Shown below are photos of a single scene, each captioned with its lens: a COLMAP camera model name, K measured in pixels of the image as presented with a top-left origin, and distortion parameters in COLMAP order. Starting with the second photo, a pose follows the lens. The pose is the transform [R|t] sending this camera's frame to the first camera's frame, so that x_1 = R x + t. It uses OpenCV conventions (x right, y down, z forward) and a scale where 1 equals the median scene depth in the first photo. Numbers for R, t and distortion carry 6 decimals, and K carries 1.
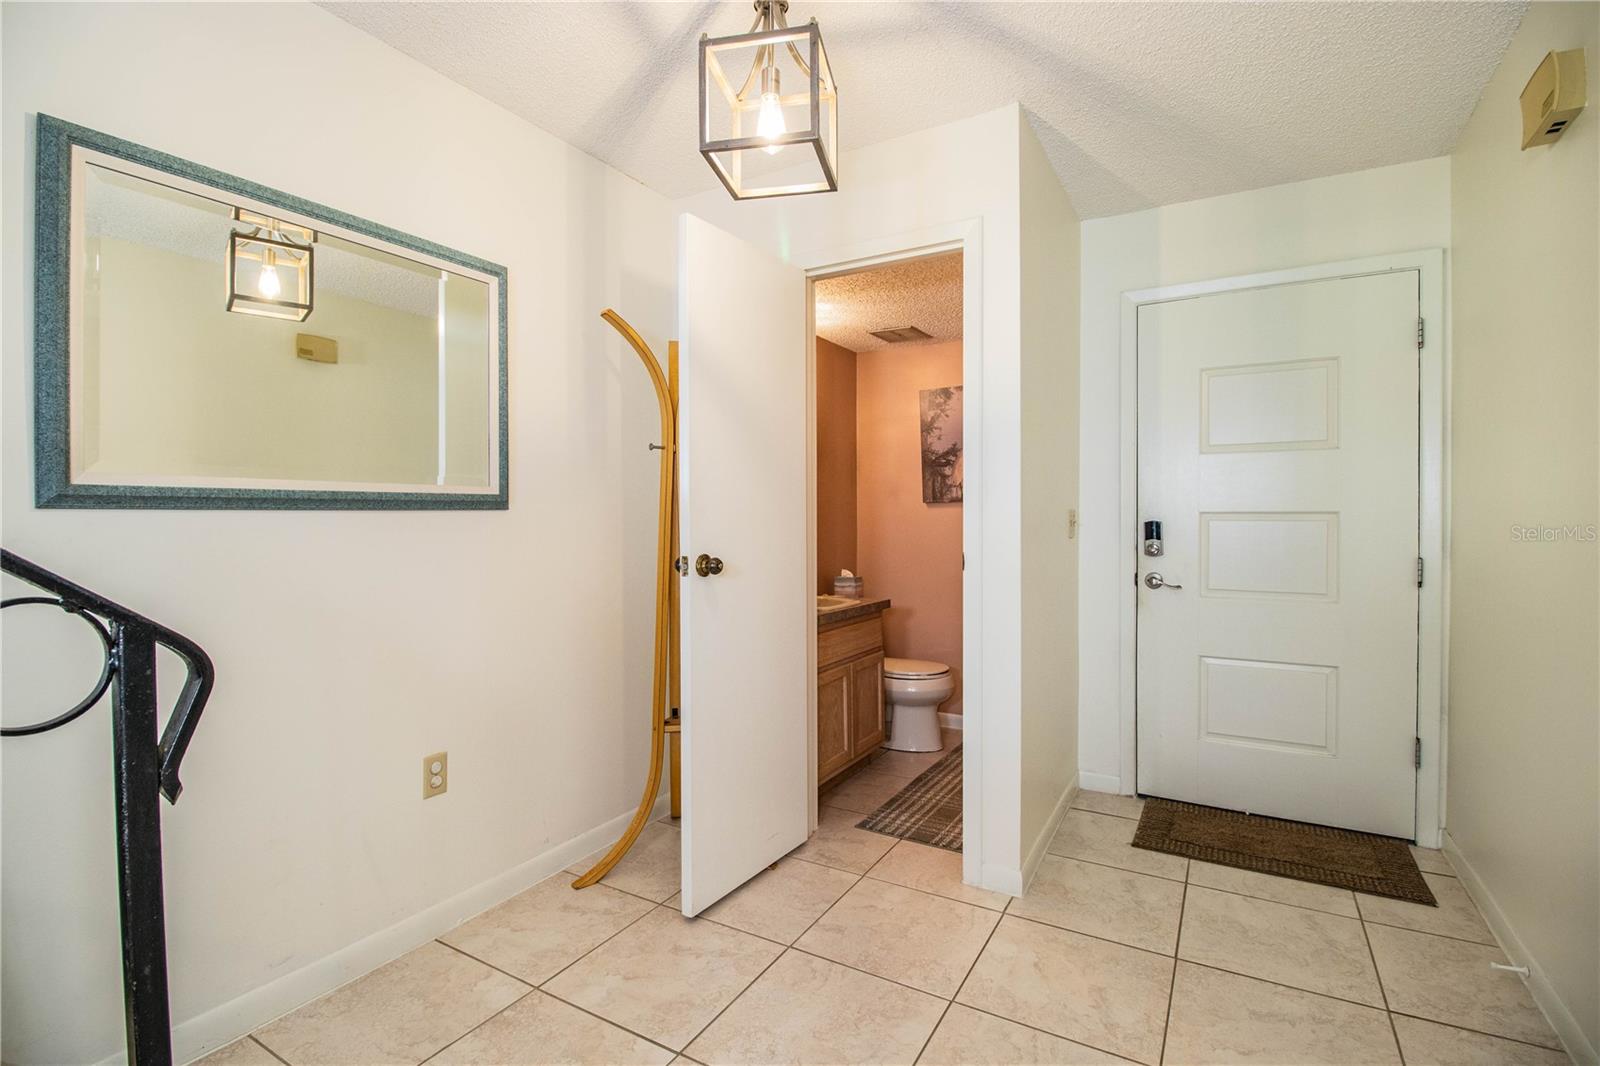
lens RADIAL K [[741.3, 0, 803.7], [0, 741.3, 523.6], [0, 0, 1]] dist [-0.004753, -0.009717]
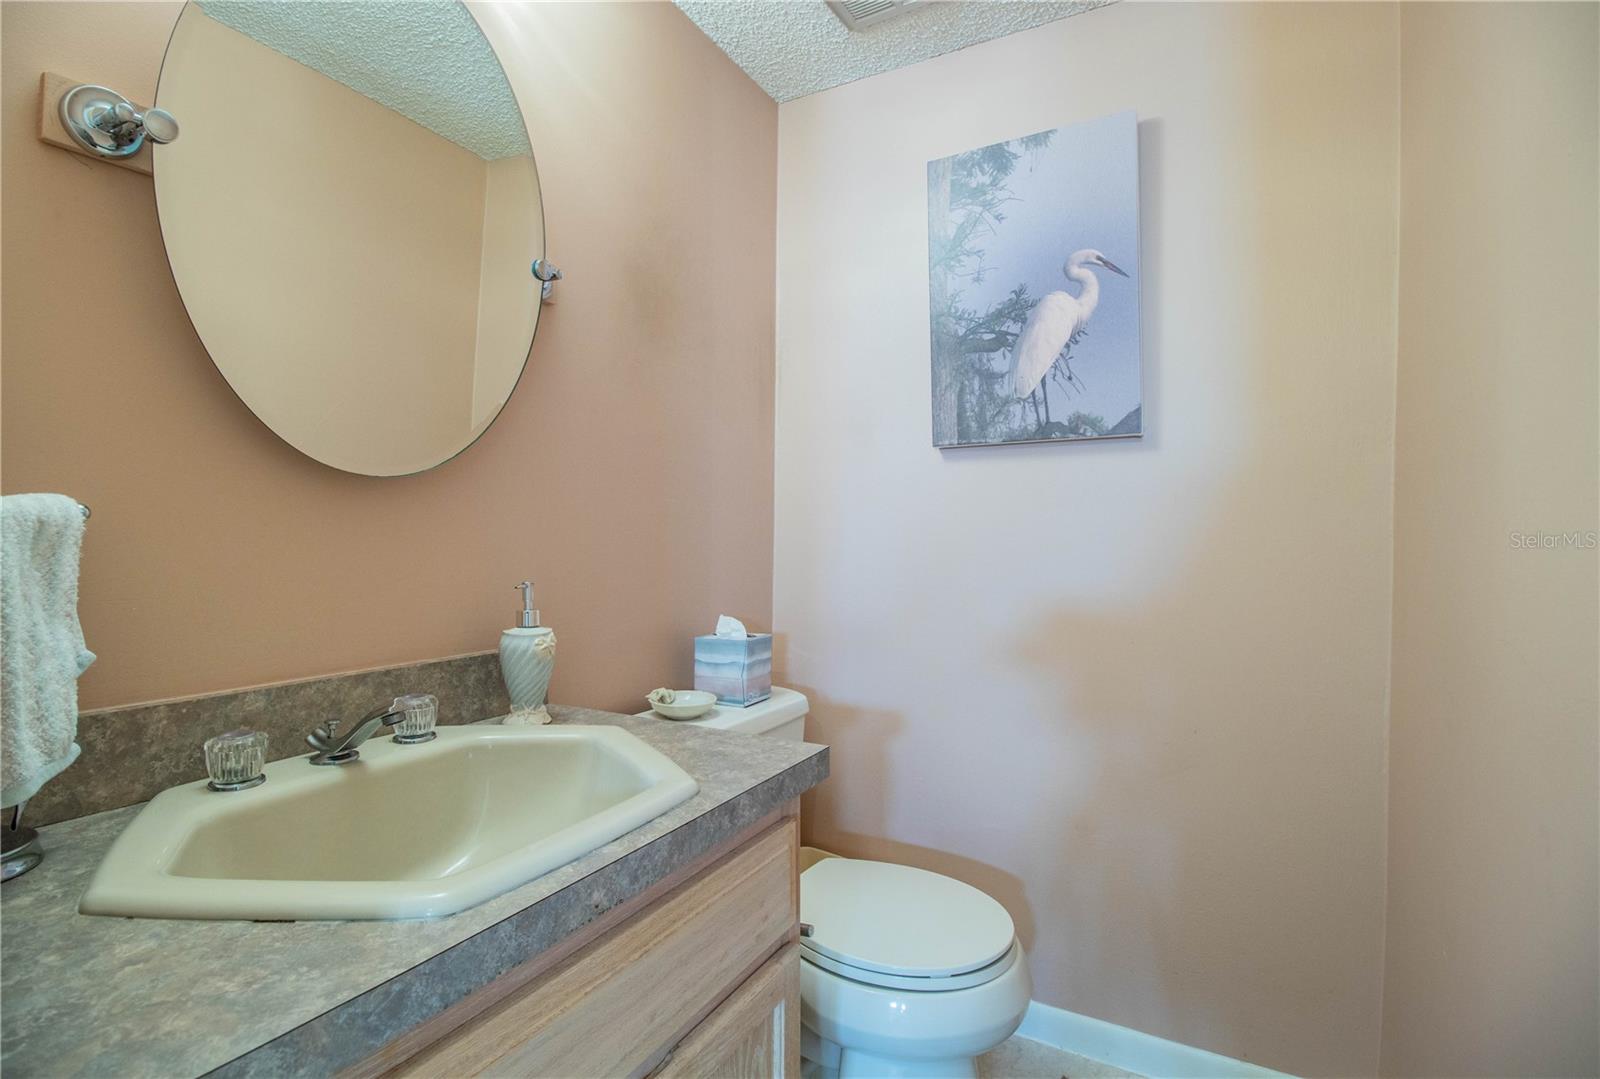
lens RADIAL K [[741.3, 0, 798.4], [0, 741.3, 538.5], [0, 0, 1]] dist [-0.004753, -0.009717]
pose [[0.999752, 0.013239, 0.017893, 0.136516], [-0.013212, 0.999911, -0.001616, 0.034790], [-0.017912, 0.001379, 0.999839, 0.991968]]
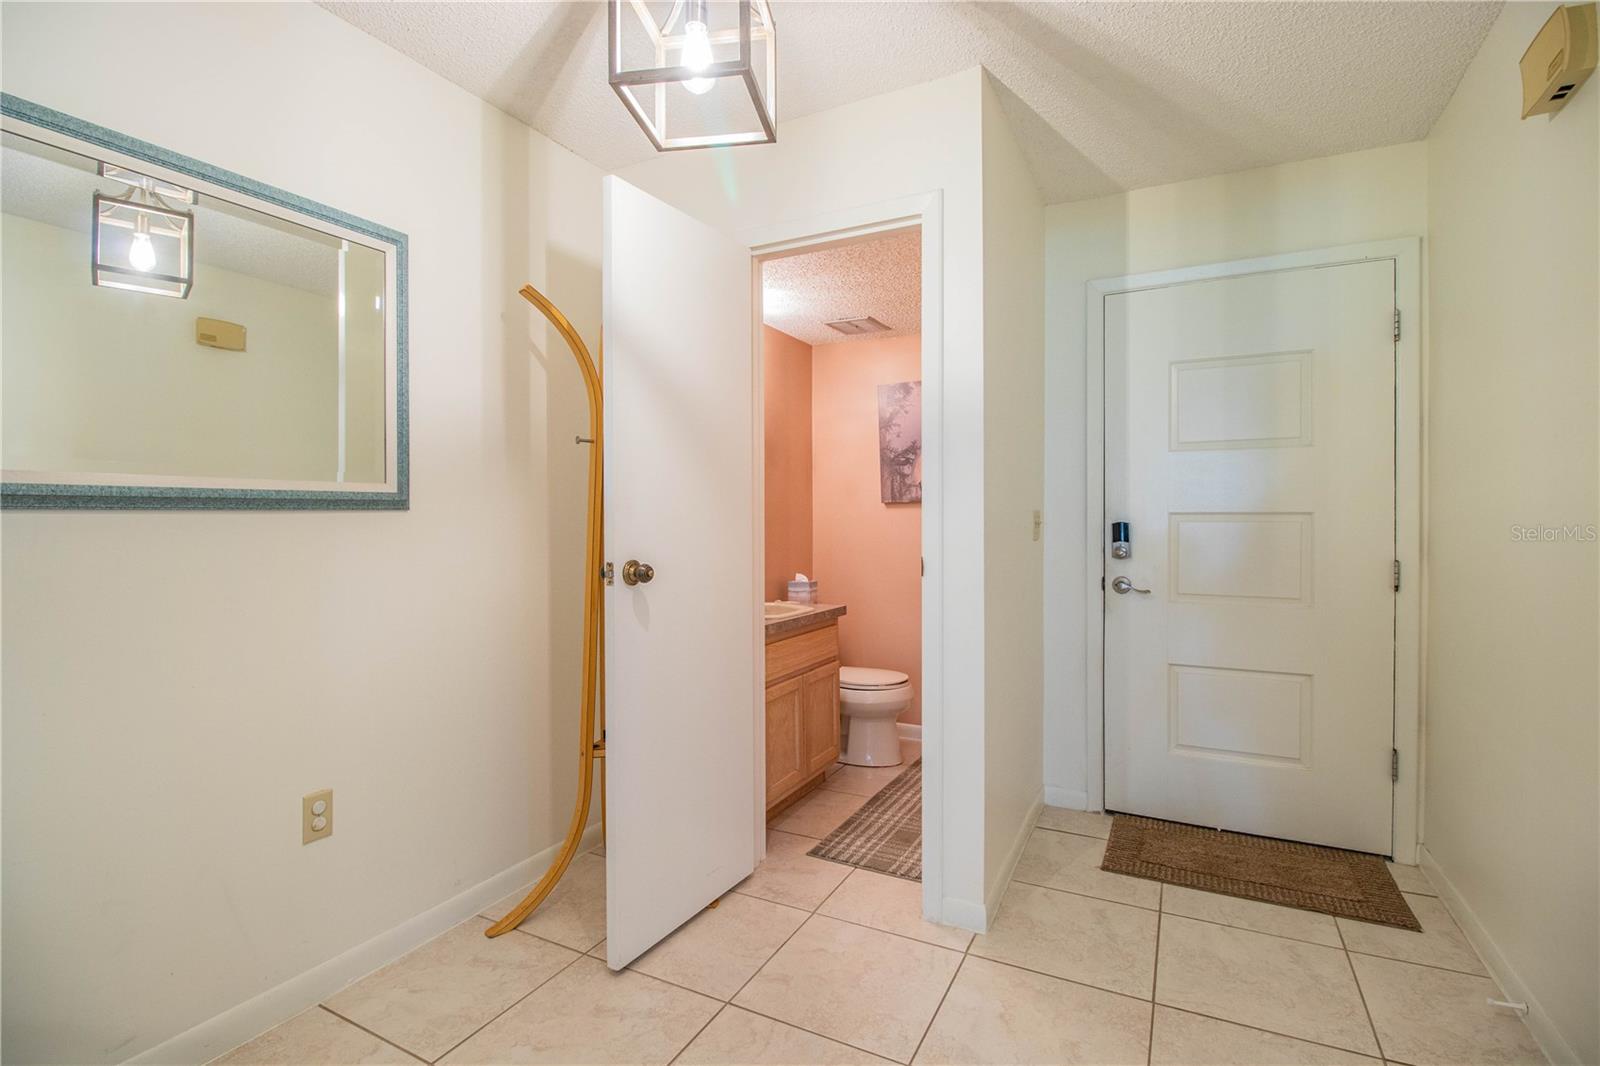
lens RADIAL K [[741.3, 0, 803.2], [0, 741.3, 525.1], [0, 0, 1]] dist [-0.004753, -0.009717]
pose [[0.998765, -0.001080, 0.049679, 0.021642], [0.001074, 0.999999, 0.000134, -0.000433], [-0.049679, -0.000080, 0.998765, 0.085736]]
